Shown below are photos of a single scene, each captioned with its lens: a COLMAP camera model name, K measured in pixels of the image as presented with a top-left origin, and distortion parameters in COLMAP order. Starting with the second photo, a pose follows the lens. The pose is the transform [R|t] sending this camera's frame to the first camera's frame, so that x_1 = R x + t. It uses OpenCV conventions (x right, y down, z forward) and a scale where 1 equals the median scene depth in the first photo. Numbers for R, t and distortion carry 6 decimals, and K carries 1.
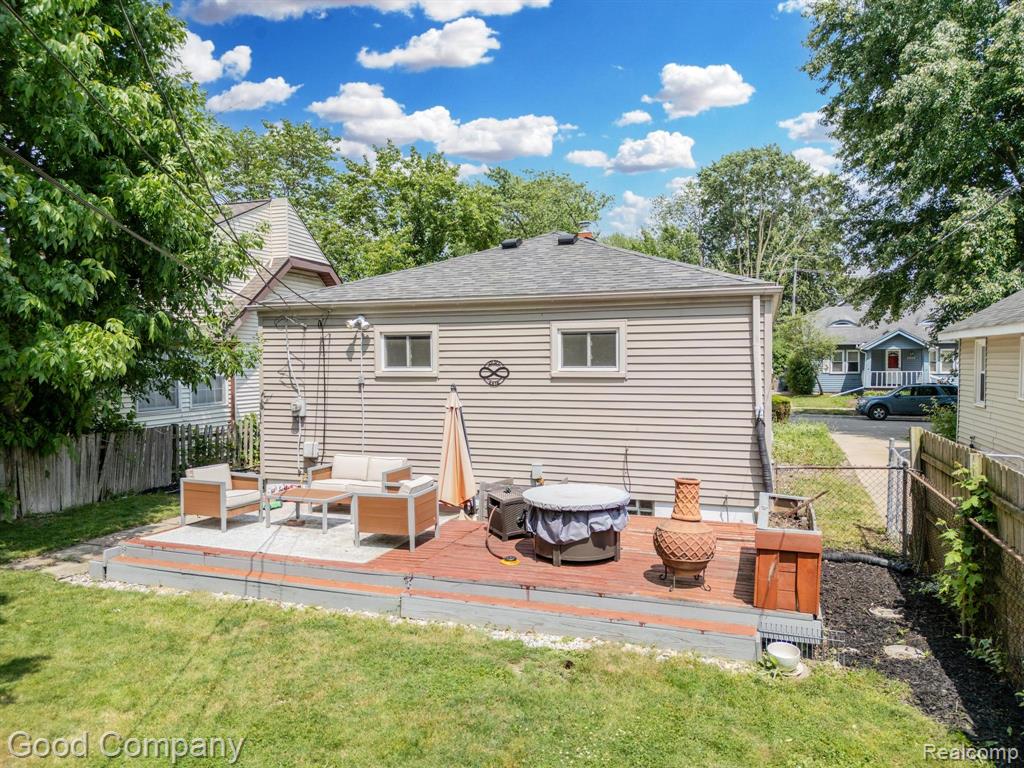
lens RADIAL K [[725.1, 0, 513.8], [0, 725.1, 382.8], [0, 0, 1]] dist [0.067403, -0.068846]
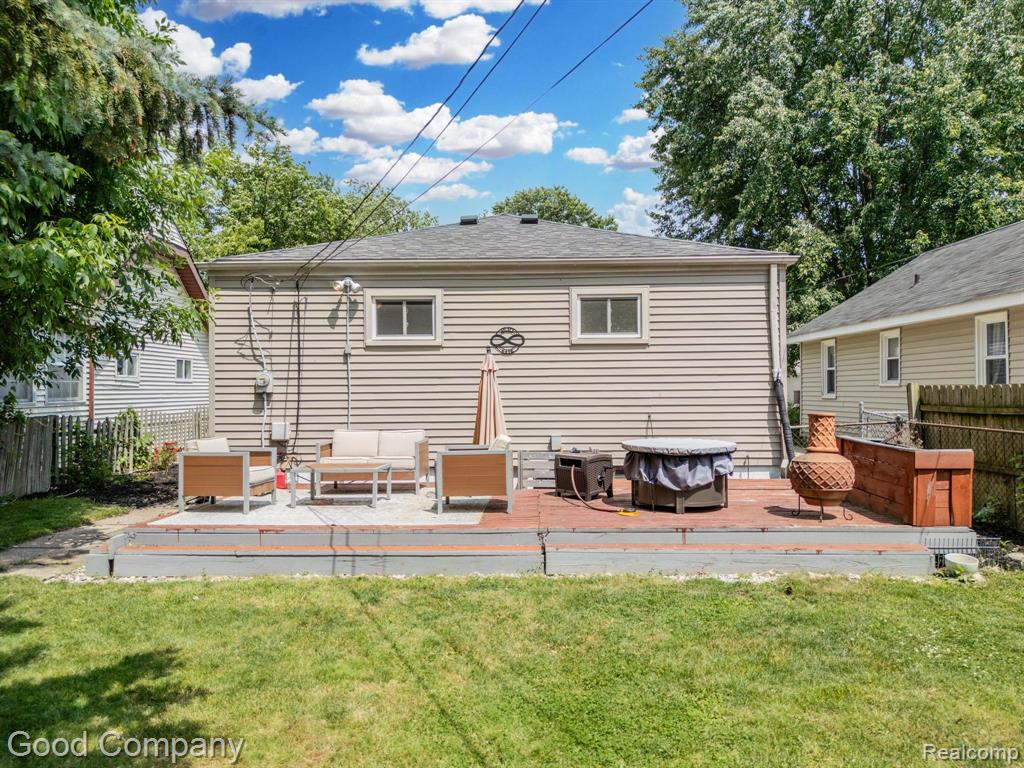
lens RADIAL K [[725.1, 0, 514.9], [0, 725.1, 382.4], [0, 0, 1]] dist [0.067403, -0.068846]
pose [[0.949173, 0.002453, 0.314745, -0.318365], [0.012013, 0.998959, -0.044013, 0.083417], [-0.314525, 0.045557, 0.948155, 0.105124]]
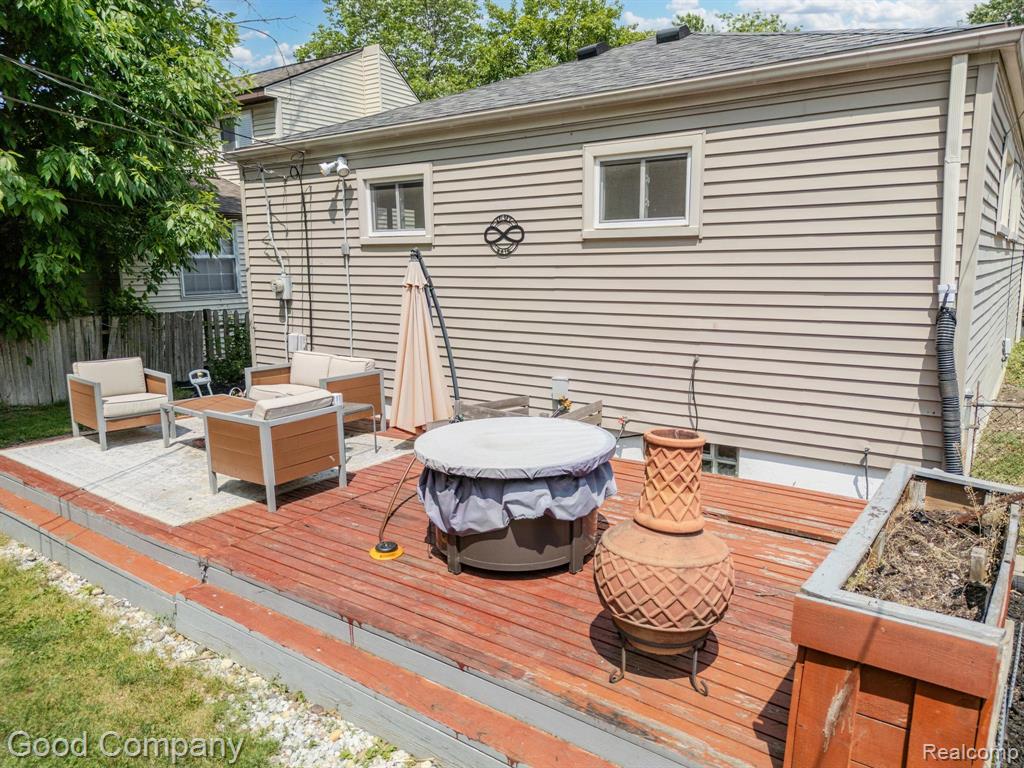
lens RADIAL K [[725.1, 0, 512.2], [0, 725.1, 383.2], [0, 0, 1]] dist [0.067403, -0.068846]
pose [[0.957789, 0.046742, -0.283645, 0.173051], [-0.007556, 0.990445, 0.137701, 0.028558], [0.287371, -0.129745, 0.948991, 0.369653]]
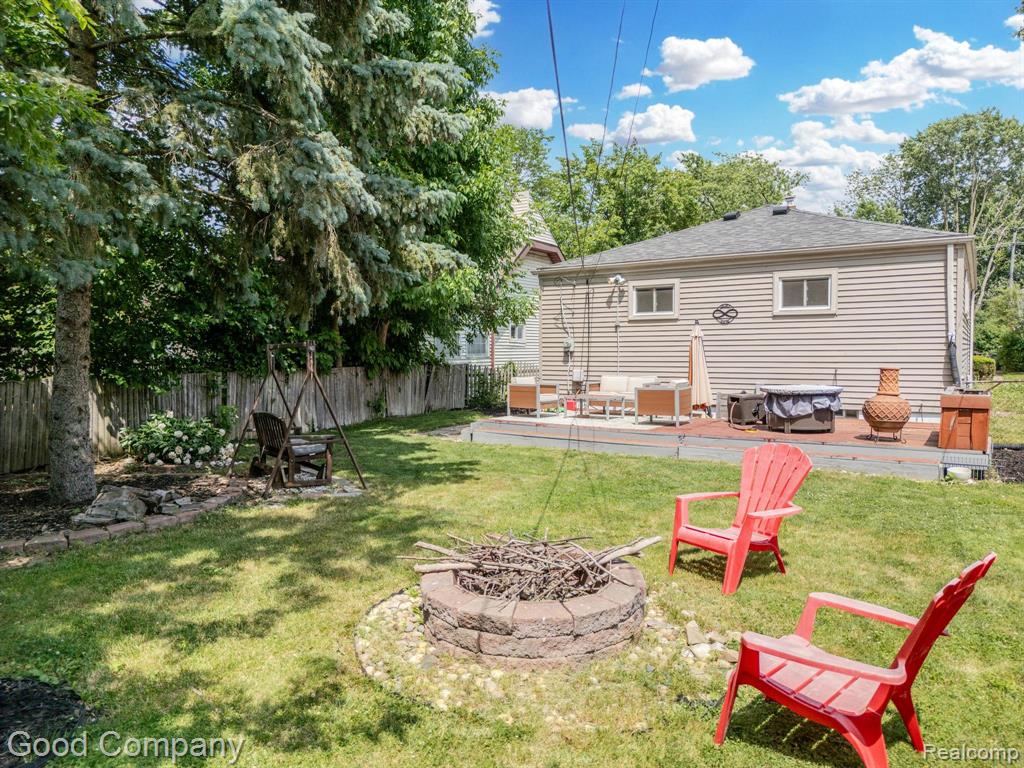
lens RADIAL K [[725.1, 0, 510.1], [0, 725.1, 383.1], [0, 0, 1]] dist [0.067403, -0.068846]
pose [[0.972281, 0.011767, -0.233521, -0.096184], [-0.008642, 0.999859, 0.014399, 0.096208], [0.233657, -0.011982, 0.972245, -0.371474]]
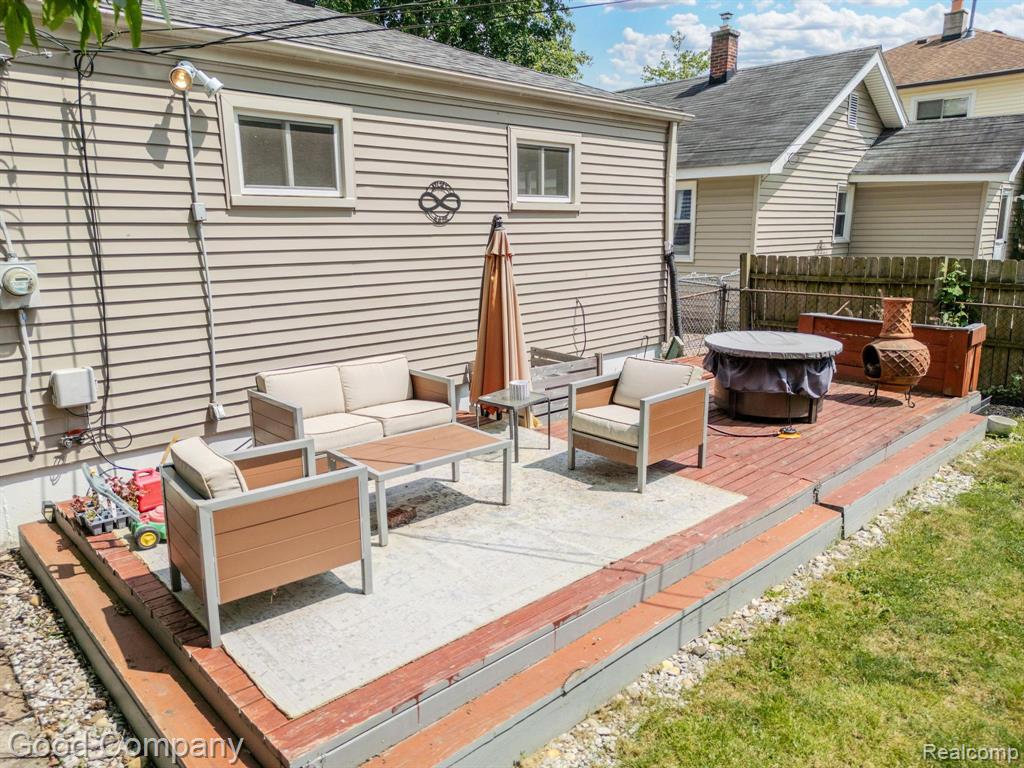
lens RADIAL K [[725.1, 0, 515.6], [0, 725.1, 382.4], [0, 0, 1]] dist [0.067403, -0.068846]
pose [[0.443072, -0.187558, 0.876646, -0.586939], [0.035413, 0.980768, 0.191937, 0.020832], [-0.895786, -0.053998, 0.441193, 0.661194]]
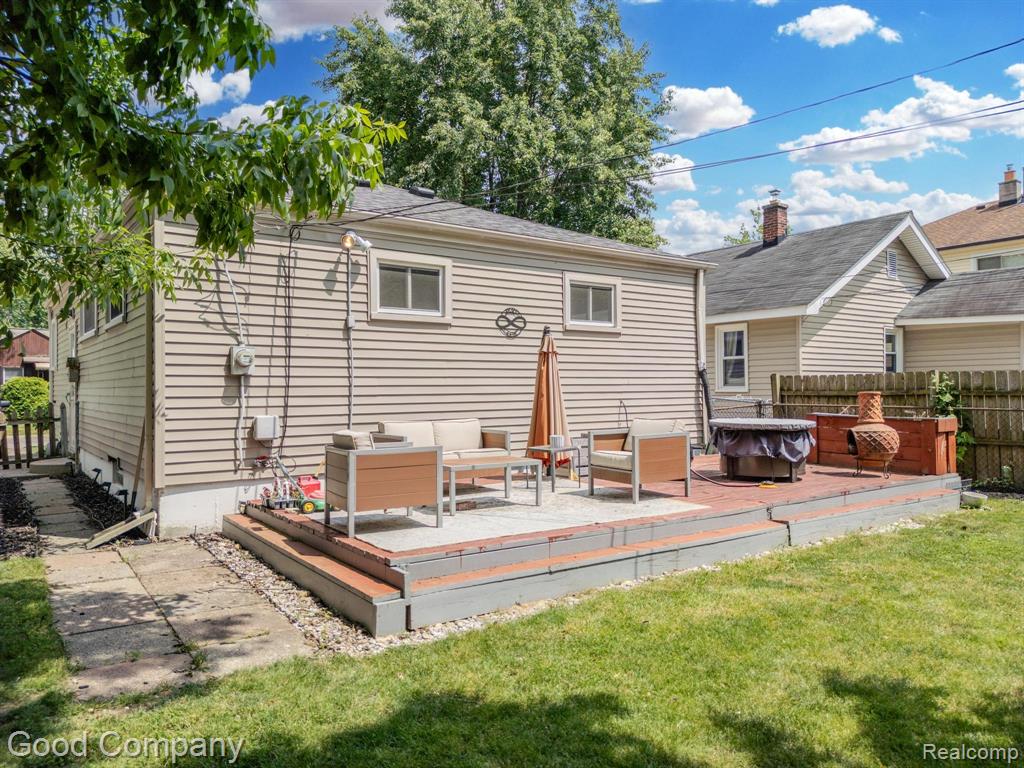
lens RADIAL K [[725.1, 0, 516.4], [0, 725.1, 383.2], [0, 0, 1]] dist [0.067403, -0.068846]
pose [[0.564628, 0.007861, 0.825308, -0.754293], [0.031761, 0.999007, -0.031245, 0.088398], [-0.824734, 0.043855, 0.563818, 0.509302]]
